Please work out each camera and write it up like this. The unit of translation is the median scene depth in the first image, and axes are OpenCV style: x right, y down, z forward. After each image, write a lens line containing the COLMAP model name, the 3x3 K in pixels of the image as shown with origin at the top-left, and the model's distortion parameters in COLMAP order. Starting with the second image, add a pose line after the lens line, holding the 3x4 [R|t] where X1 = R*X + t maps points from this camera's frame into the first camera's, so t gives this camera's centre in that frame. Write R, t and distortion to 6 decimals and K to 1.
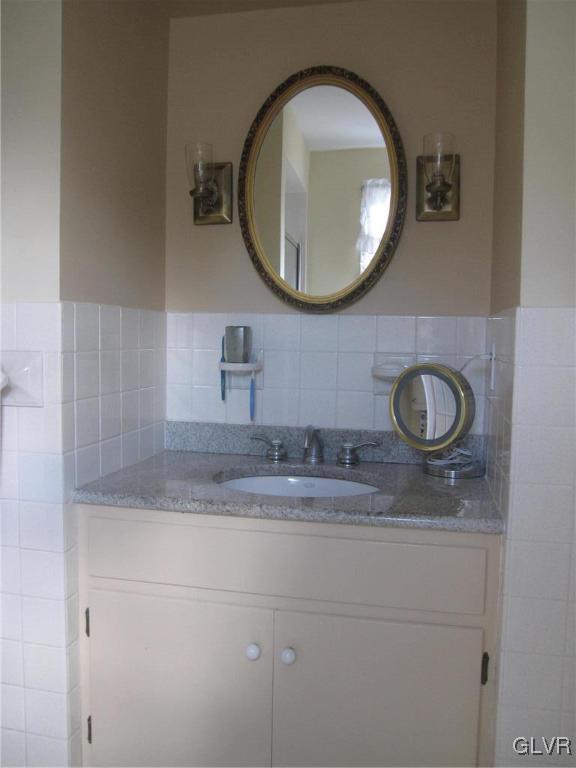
lens RADIAL K [[640.0, 0, 287.7], [0, 640.0, 380.2], [0, 0, 1]] dist [-0.079650, 0.056788]
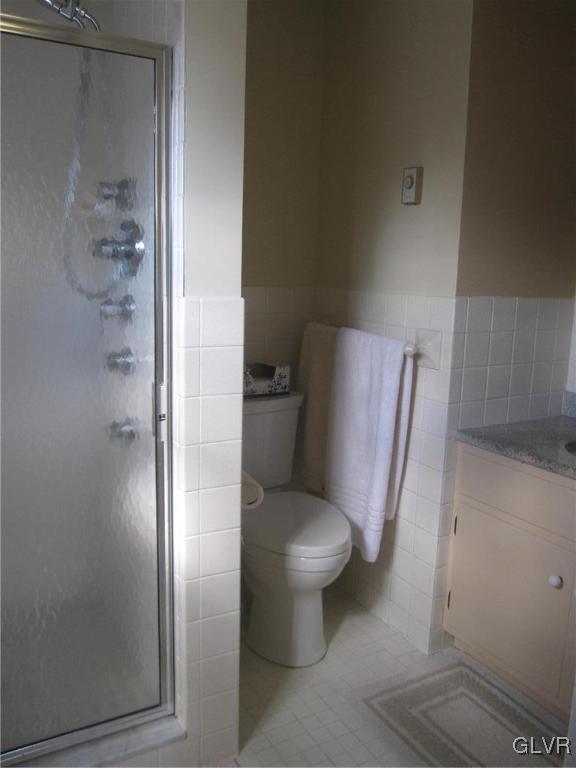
lens RADIAL K [[640.0, 0, 287.7], [0, 640.0, 380.2], [0, 0, 1]] dist [-0.079650, 0.056788]
pose [[0.661226, 0.124946, -0.739709, 0.453056], [-0.061680, 0.991749, 0.112383, -0.075233], [0.747647, -0.028685, 0.663476, -0.218232]]
